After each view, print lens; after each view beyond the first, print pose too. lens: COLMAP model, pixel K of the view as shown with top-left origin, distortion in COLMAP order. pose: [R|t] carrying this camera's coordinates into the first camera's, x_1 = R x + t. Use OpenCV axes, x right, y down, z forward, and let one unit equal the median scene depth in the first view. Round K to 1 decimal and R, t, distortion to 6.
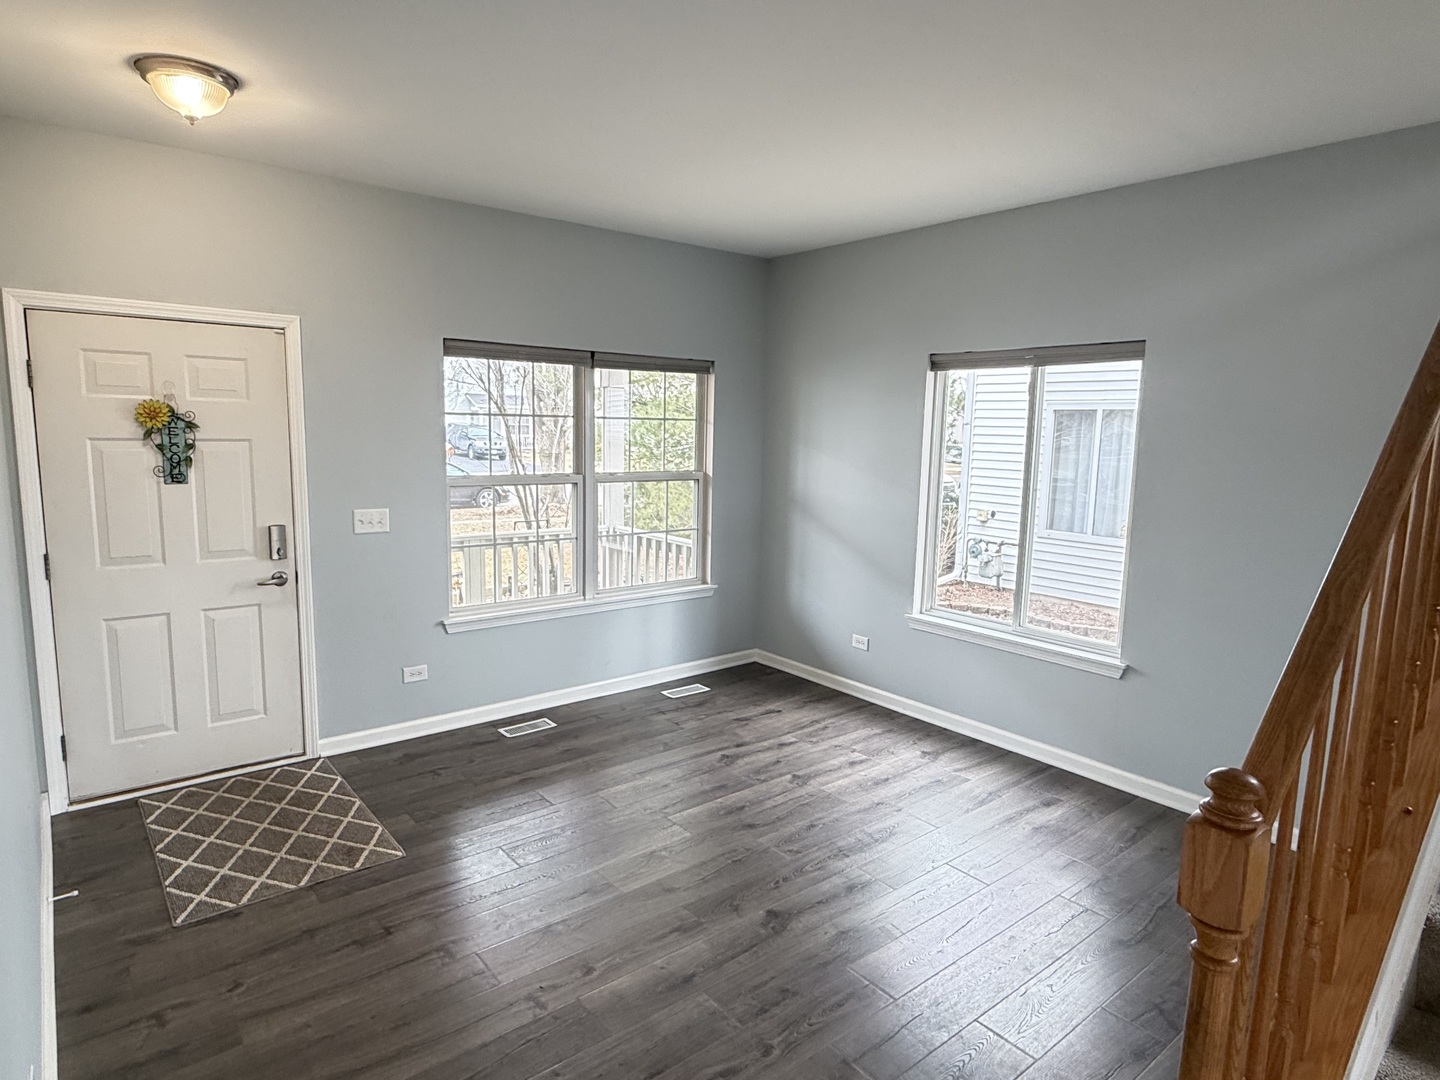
lens RADIAL K [[832.0, 0, 710.8], [0, 832.0, 539.7], [0, 0, 1]] dist [0.003563, 0.000101]
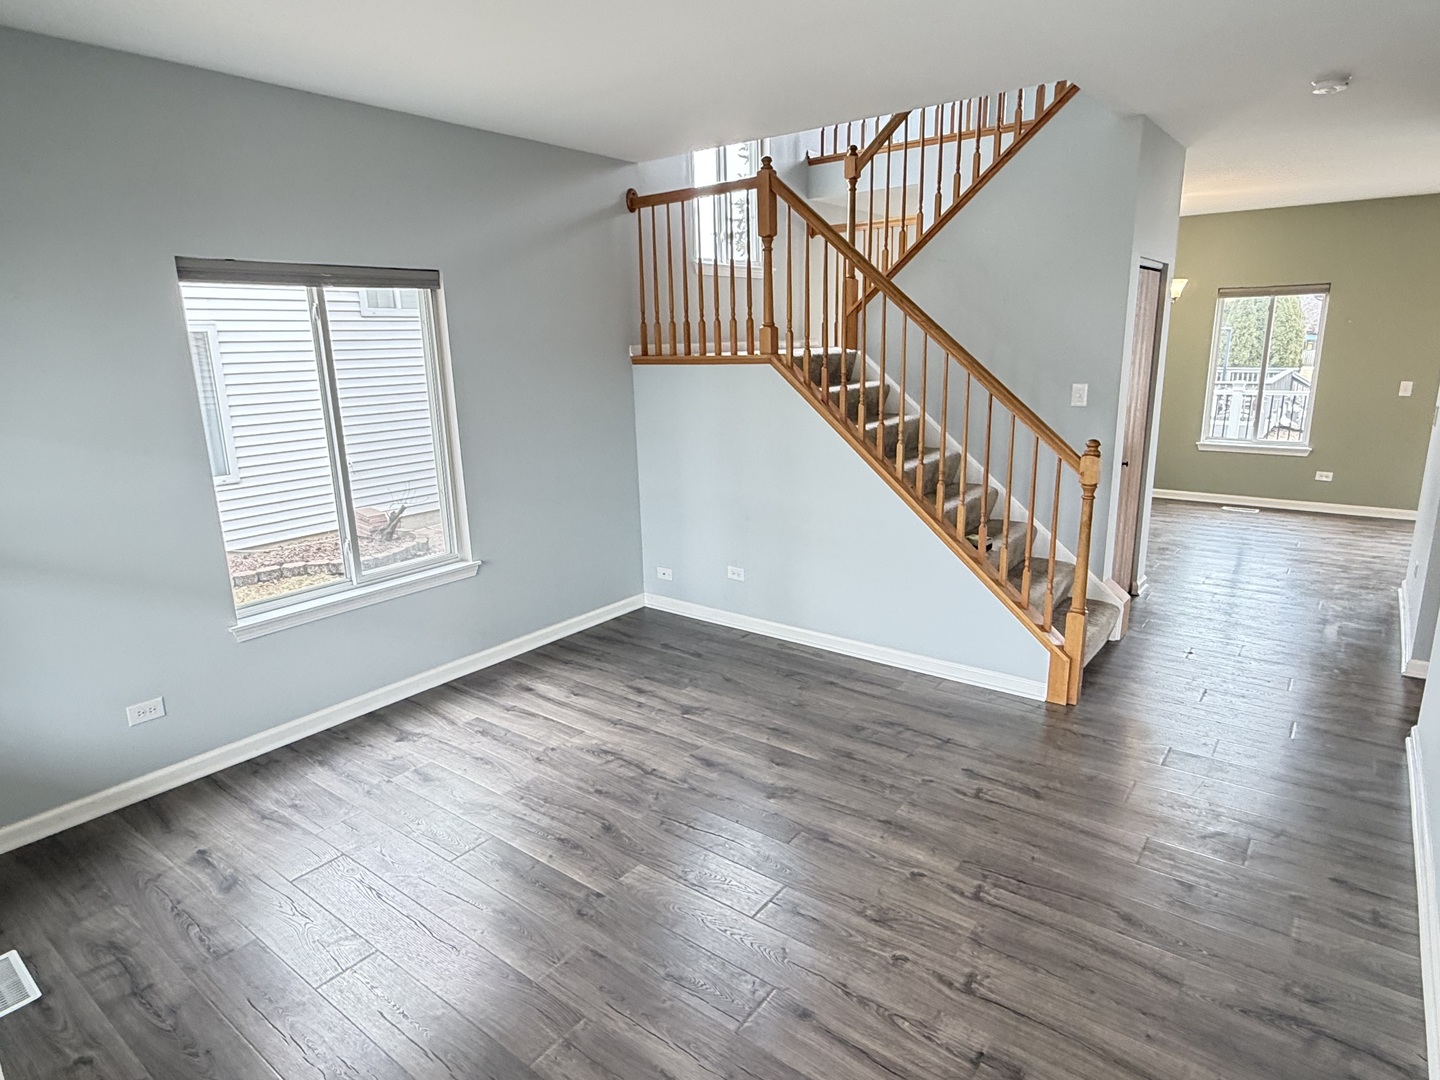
lens RADIAL K [[832.0, 0, 711.4], [0, 832.0, 534.8], [0, 0, 1]] dist [0.003563, 0.000101]
pose [[-0.230163, -0.233735, 0.944666, -0.583444], [0.159111, 0.948626, 0.273481, -0.130800], [-0.960057, 0.213251, -0.181149, 0.802320]]
